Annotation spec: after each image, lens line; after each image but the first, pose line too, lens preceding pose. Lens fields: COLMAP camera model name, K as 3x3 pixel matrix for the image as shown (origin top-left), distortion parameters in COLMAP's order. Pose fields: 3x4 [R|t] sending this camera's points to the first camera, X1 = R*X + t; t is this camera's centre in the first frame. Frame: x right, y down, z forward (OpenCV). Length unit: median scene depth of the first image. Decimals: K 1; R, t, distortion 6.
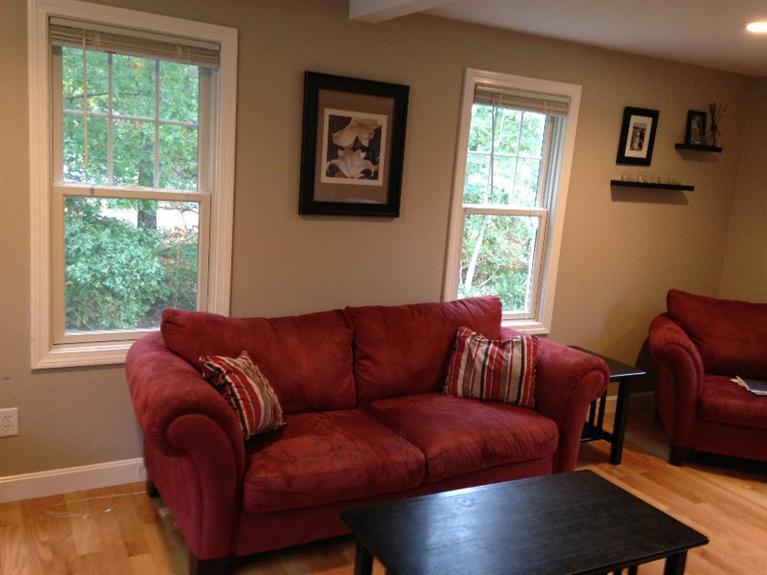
lens RADIAL K [[702.6, 0, 386.8], [0, 702.6, 300.7], [0, 0, 1]] dist [0.086825, 0.000000]
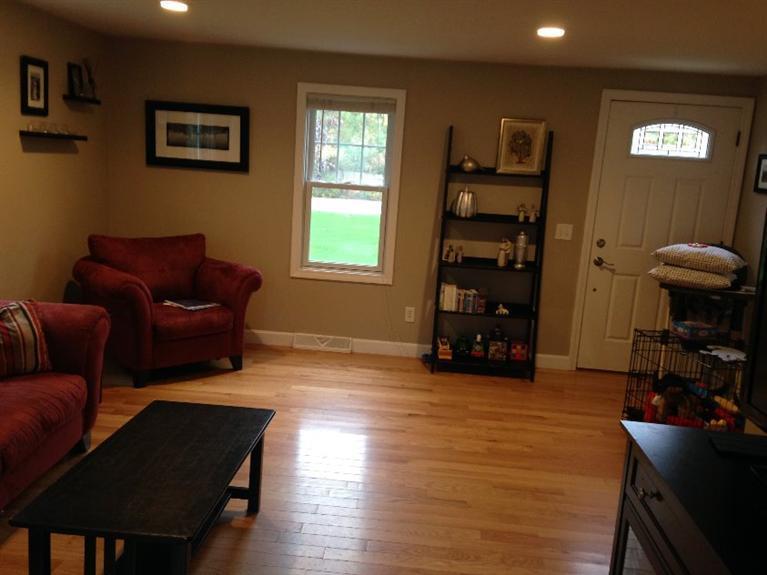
lens RADIAL K [[702.6, 0, 383.7], [0, 702.6, 287.4], [0, 0, 1]] dist [0.086825, 0.000000]
pose [[0.558270, -0.193463, 0.806788, -0.245652], [0.136395, 0.980603, 0.140762, -0.030337], [-0.818371, 0.031459, 0.573829, 0.030873]]
